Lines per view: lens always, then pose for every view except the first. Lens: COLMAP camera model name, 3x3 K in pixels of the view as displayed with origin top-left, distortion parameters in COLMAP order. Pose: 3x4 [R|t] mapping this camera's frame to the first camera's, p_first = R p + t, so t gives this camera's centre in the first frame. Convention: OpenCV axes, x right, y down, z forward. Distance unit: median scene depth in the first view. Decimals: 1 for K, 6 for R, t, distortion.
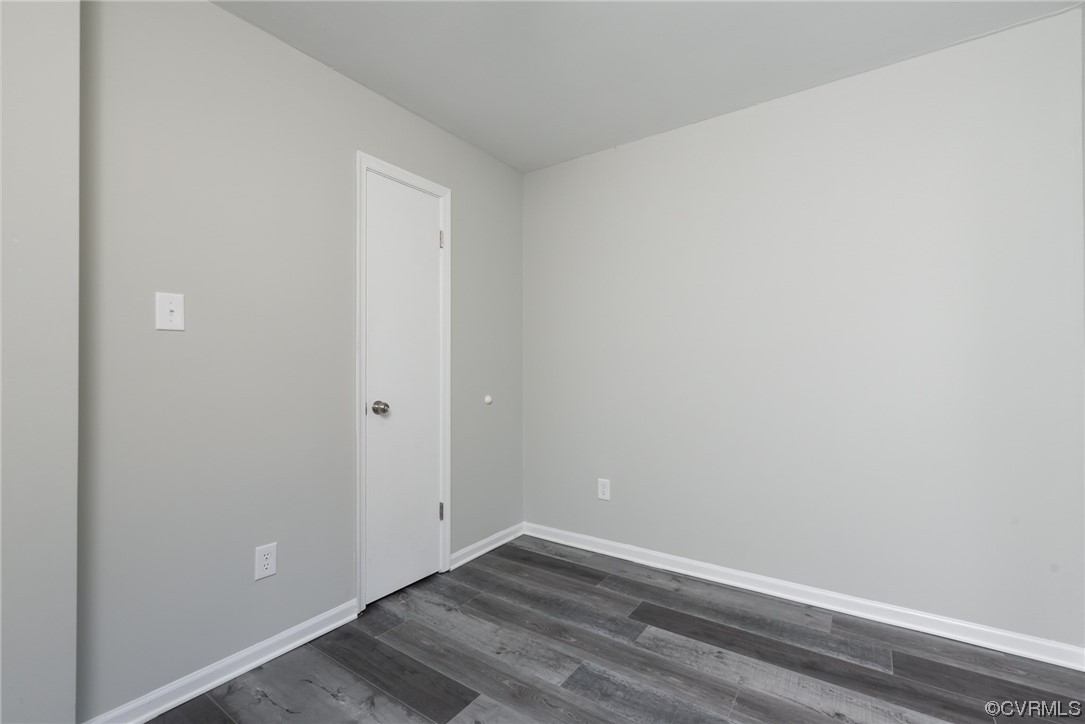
lens RADIAL K [[469.0, 0, 545.7], [0, 469.0, 363.3], [0, 0, 1]] dist [-0.000319, 0.000124]
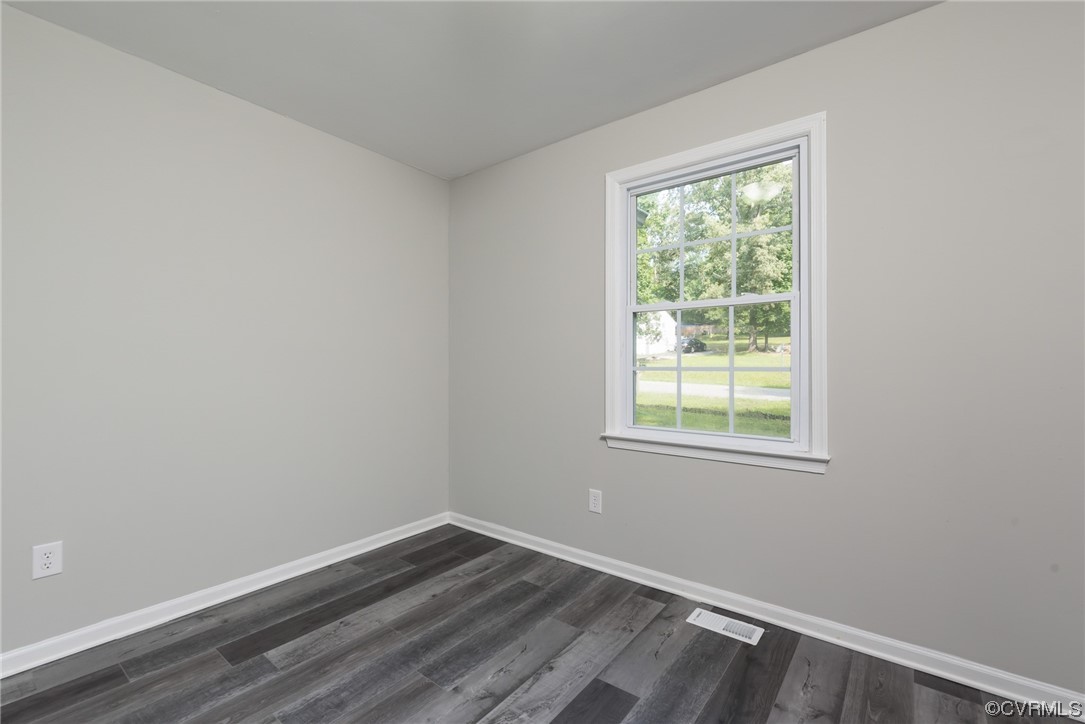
lens RADIAL K [[469.0, 0, 544.3], [0, 469.0, 366.5], [0, 0, 1]] dist [-0.000319, 0.000124]
pose [[0.062449, 0.000082, 0.998048, -0.651930], [-0.007845, 0.999969, 0.000409, 0.006562], [-0.998017, -0.007855, 0.062448, 0.422826]]
